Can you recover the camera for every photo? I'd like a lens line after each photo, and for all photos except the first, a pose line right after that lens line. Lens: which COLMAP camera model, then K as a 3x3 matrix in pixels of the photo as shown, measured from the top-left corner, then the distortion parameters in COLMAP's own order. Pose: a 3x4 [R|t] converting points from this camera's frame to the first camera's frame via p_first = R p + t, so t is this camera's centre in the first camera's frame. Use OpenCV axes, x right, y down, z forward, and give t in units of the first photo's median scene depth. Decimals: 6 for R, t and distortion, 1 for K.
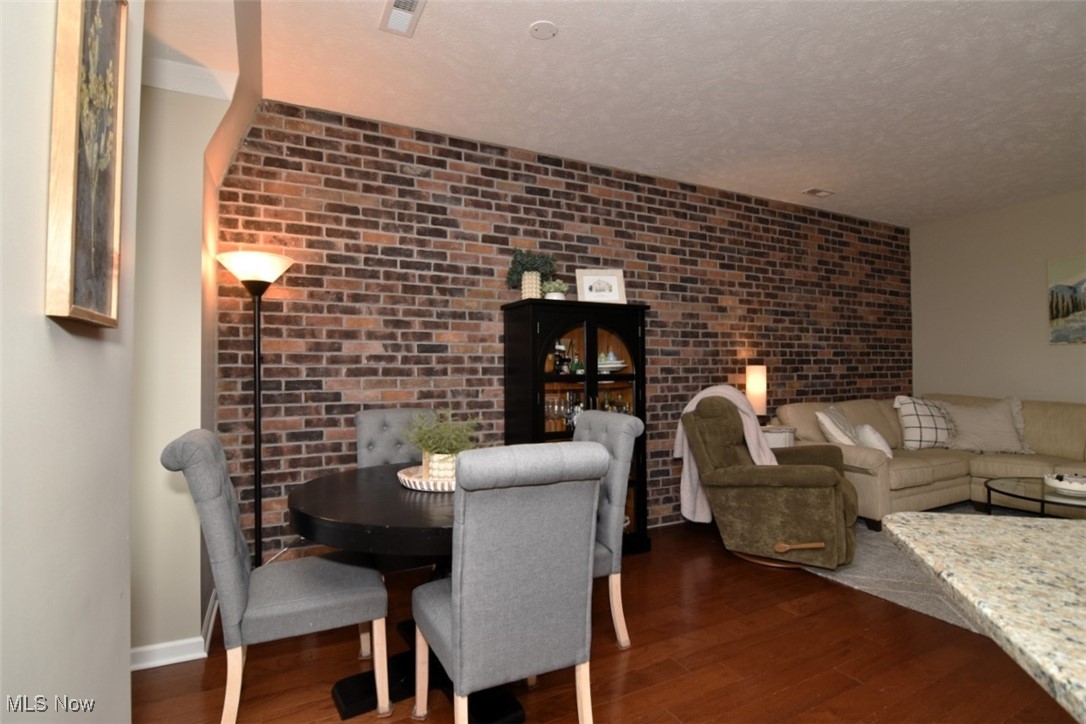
lens RADIAL K [[529.6, 0, 548.4], [0, 529.6, 362.2], [0, 0, 1]] dist [-0.001419, -0.013084]
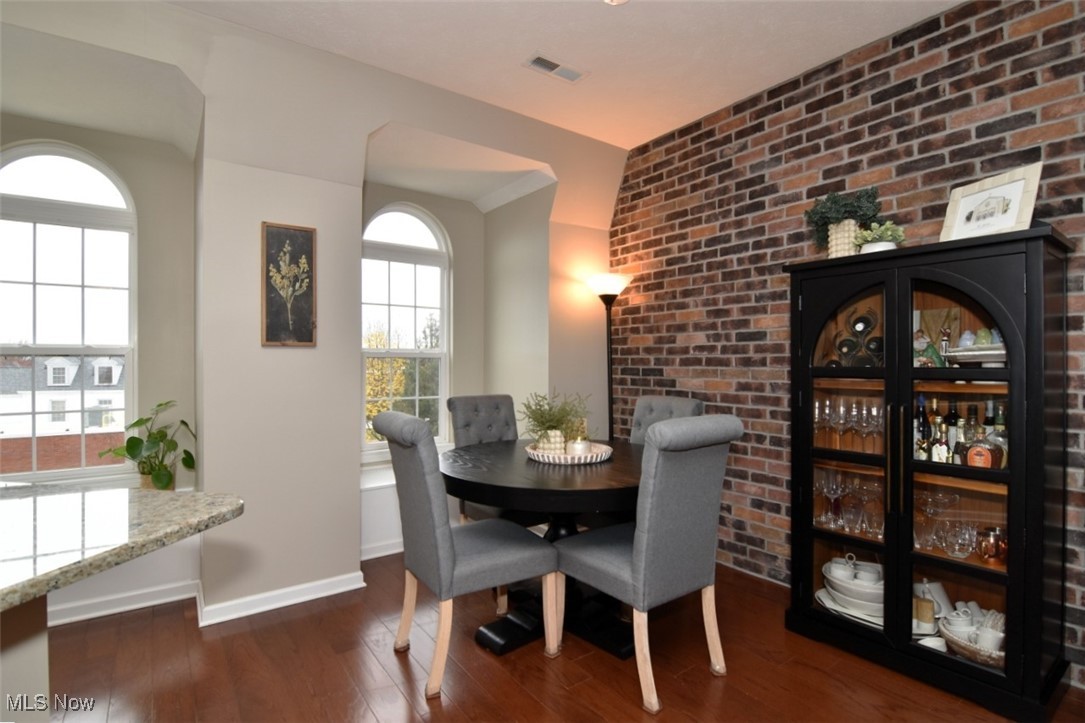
lens RADIAL K [[529.1, 0, 547.9], [0, 529.1, 361.7], [0, 0, 1]] dist [-0.001419, -0.013084]
pose [[0.162297, 0.005631, -0.986726, 0.496772], [0.015368, 0.999848, 0.008233, 0.003937], [0.986622, -0.016500, 0.162186, 0.405860]]
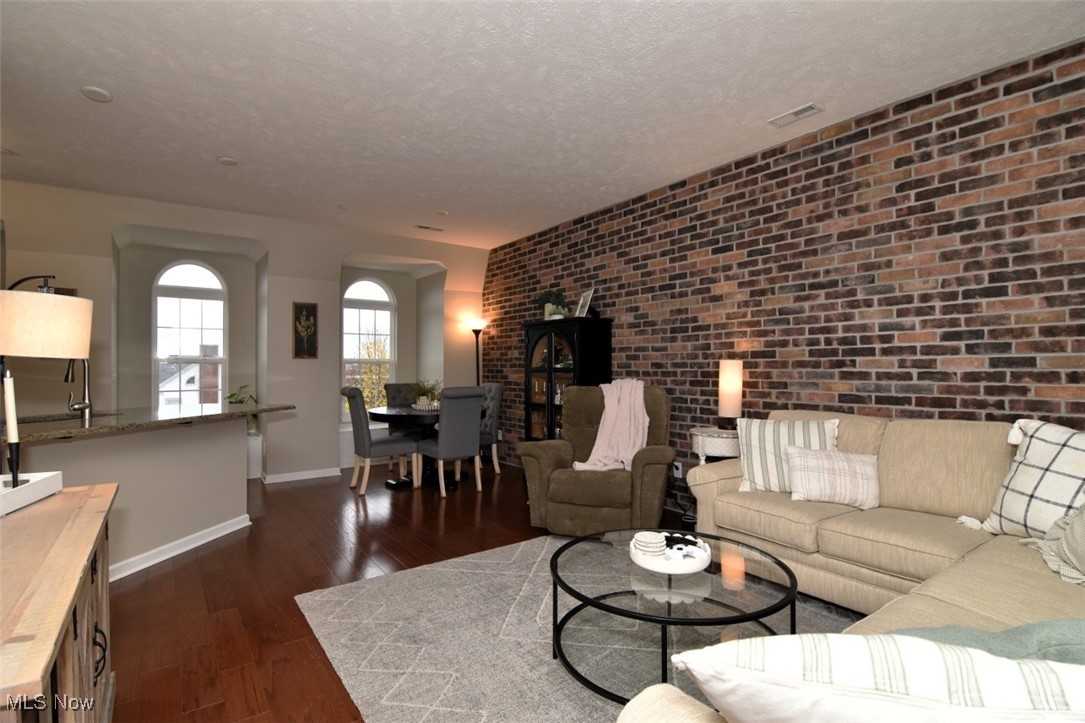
lens RADIAL K [[529.1, 0, 547.9], [0, 529.1, 361.7], [0, 0, 1]] dist [-0.001419, -0.013084]
pose [[0.156400, -0.004705, -0.987683, 1.277080], [0.017113, 0.999851, -0.002053, 0.006870], [0.987545, -0.016581, 0.156458, 0.610598]]
